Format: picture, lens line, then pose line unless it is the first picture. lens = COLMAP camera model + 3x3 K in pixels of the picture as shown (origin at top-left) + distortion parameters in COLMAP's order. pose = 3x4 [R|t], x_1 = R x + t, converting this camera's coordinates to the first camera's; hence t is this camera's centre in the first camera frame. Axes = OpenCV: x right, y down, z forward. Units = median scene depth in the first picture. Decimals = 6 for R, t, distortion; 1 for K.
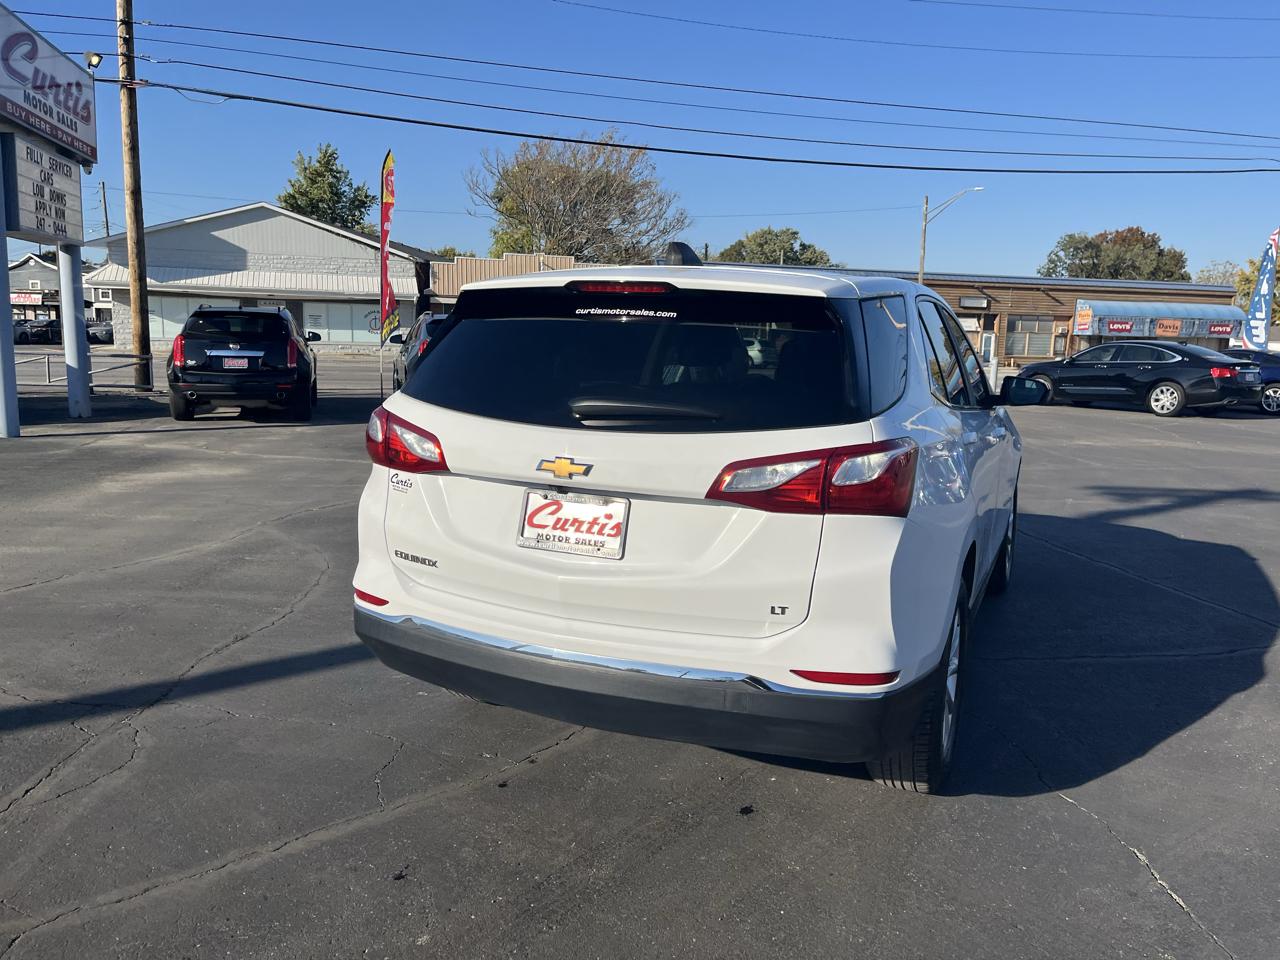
lens RADIAL K [[970.1, 0, 649.2], [0, 970.1, 485.8], [0, 0, 1]] dist [0.067573, -0.091840]
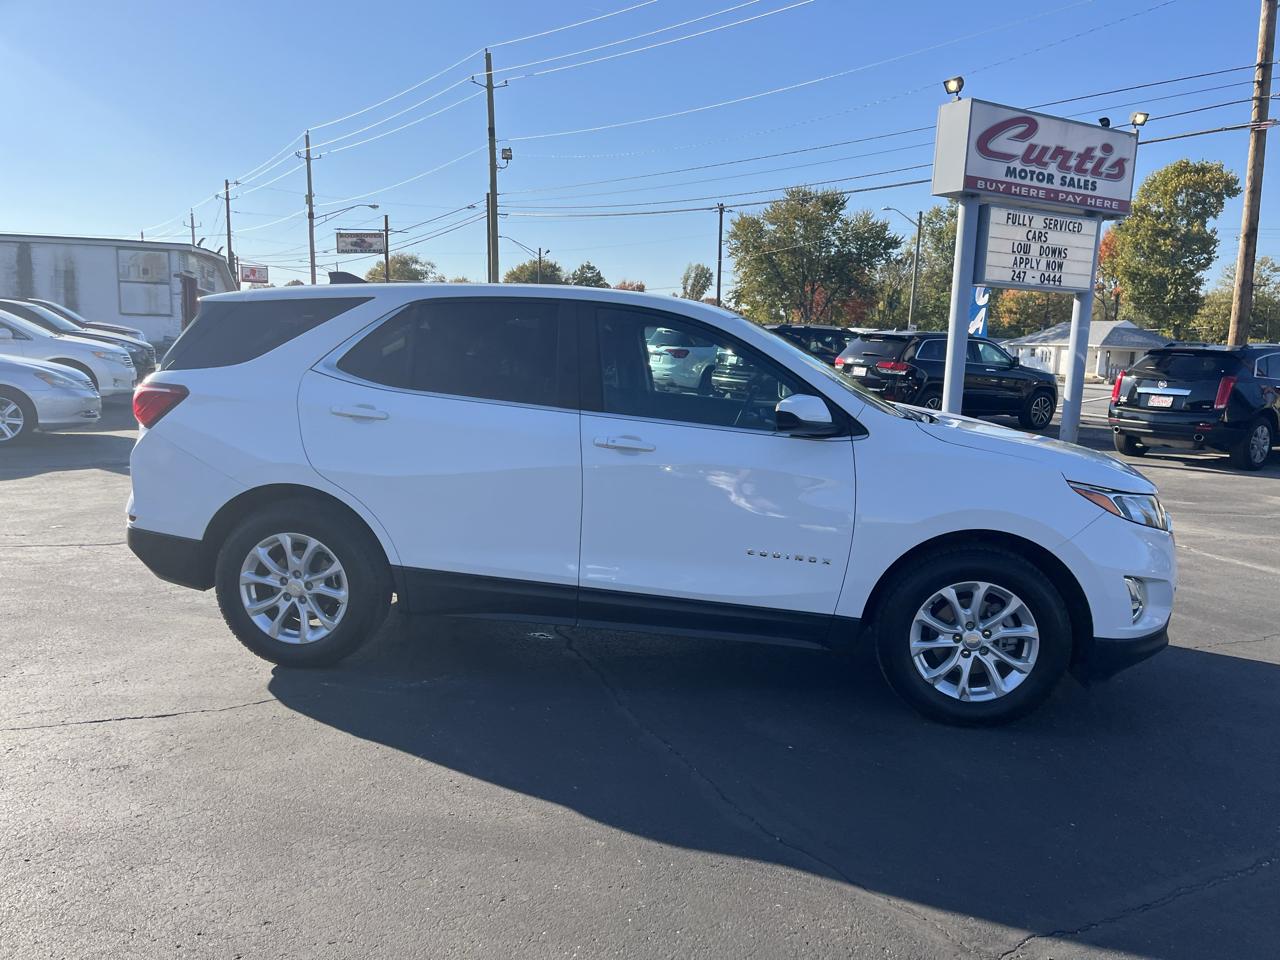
lens RADIAL K [[970.1, 0, 651.6], [0, 970.1, 488.0], [0, 0, 1]] dist [0.067573, -0.091840]
pose [[0.278581, 0.130944, -0.951444, 0.288933], [-0.179596, 0.980289, 0.082328, -0.022021], [0.943471, 0.147941, 0.296607, 0.180831]]
